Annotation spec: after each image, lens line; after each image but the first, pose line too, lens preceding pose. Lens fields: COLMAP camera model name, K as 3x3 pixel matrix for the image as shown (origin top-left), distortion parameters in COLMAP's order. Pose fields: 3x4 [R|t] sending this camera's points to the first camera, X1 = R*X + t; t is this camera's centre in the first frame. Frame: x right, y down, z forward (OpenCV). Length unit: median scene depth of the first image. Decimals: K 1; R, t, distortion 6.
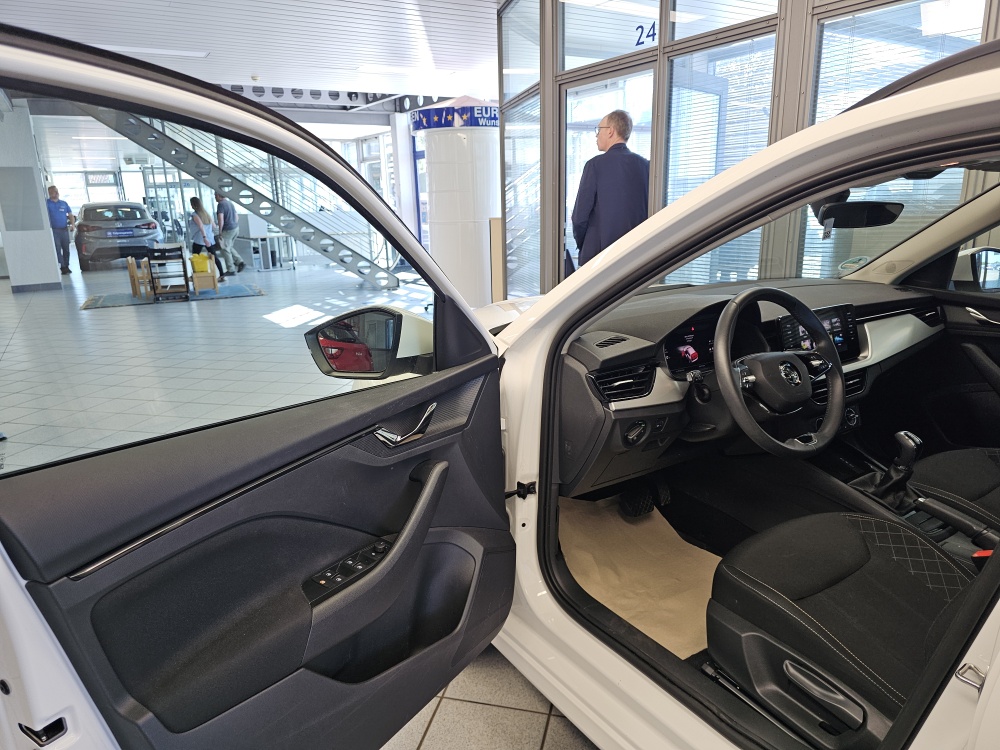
lens RADIAL K [[678.1, 0, 489.6], [0, 678.1, 382.2], [0, 0, 1]] dist [0.048554, -0.045817]
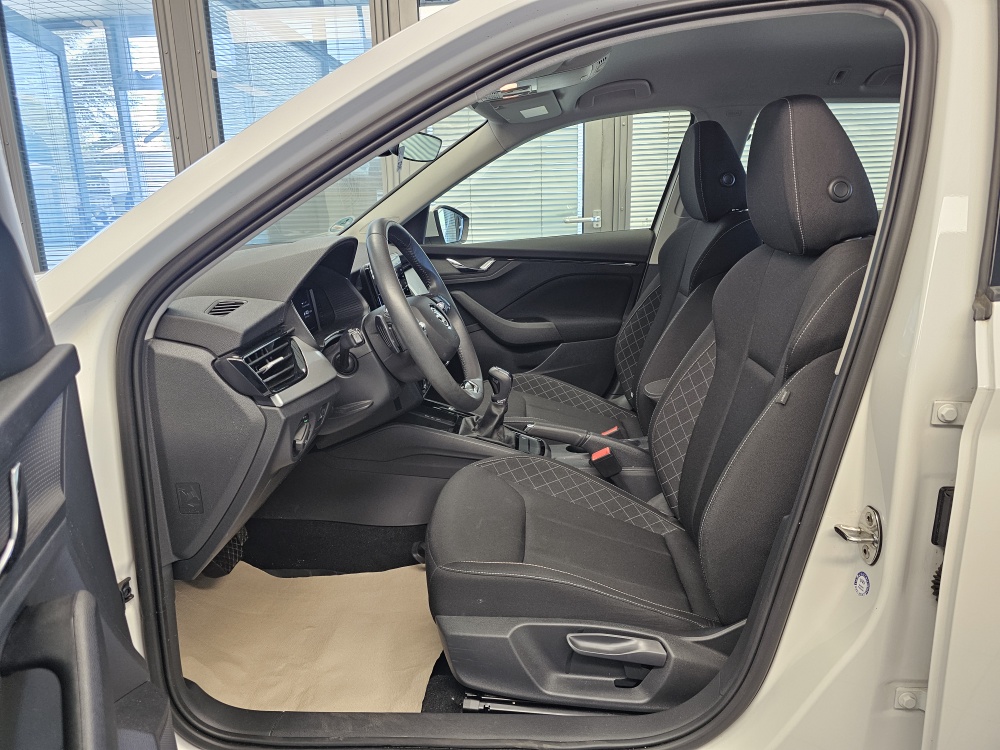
lens RADIAL K [[678.1, 0, 499.1], [0, 678.1, 364.0], [0, 0, 1]] dist [0.048554, -0.045817]
pose [[0.585441, -0.181908, 0.790043, -0.193566], [0.221960, 0.973232, 0.059609, 0.010829], [-0.779739, 0.140461, 0.610146, 0.448707]]
